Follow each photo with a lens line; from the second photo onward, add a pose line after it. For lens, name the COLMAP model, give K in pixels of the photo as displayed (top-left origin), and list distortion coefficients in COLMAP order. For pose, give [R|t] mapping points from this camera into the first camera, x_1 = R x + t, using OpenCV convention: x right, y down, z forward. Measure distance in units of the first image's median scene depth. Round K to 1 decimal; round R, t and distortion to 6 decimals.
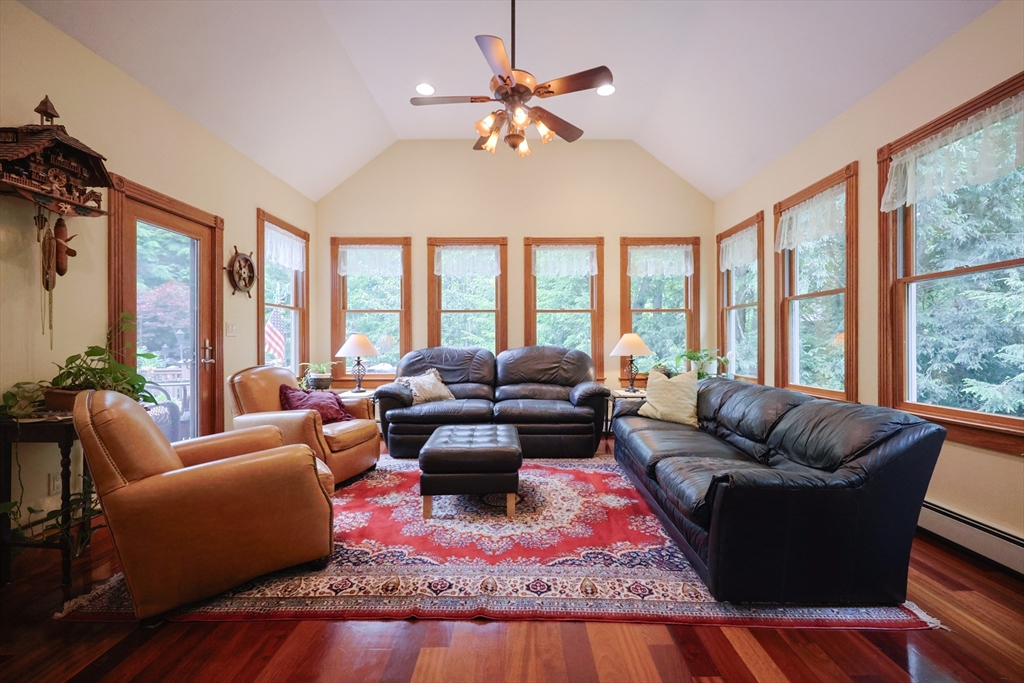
lens RADIAL K [[438.3, 0, 521.0], [0, 438.3, 338.2], [0, 0, 1]] dist [-0.005107, 0.001657]
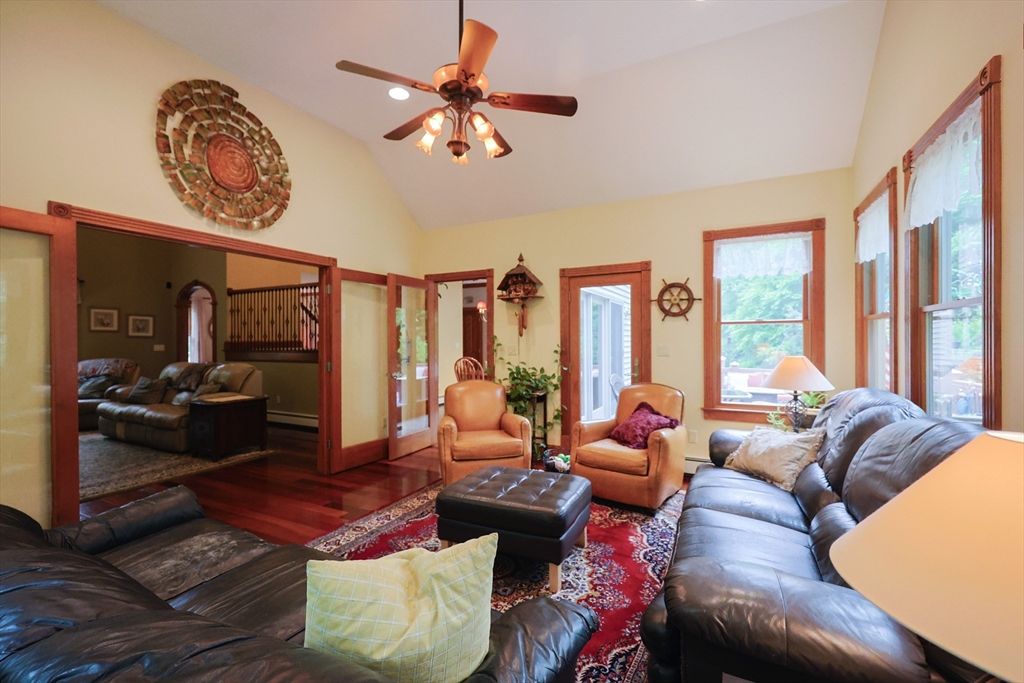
lens RADIAL K [[438.3, 0, 519.0], [0, 438.3, 337.8], [0, 0, 1]] dist [-0.005107, 0.001657]
pose [[-0.458232, -0.005484, -0.888816, 0.567611], [0.013532, 0.999822, -0.013145, -0.044437], [0.888730, -0.018051, -0.458076, 1.206186]]
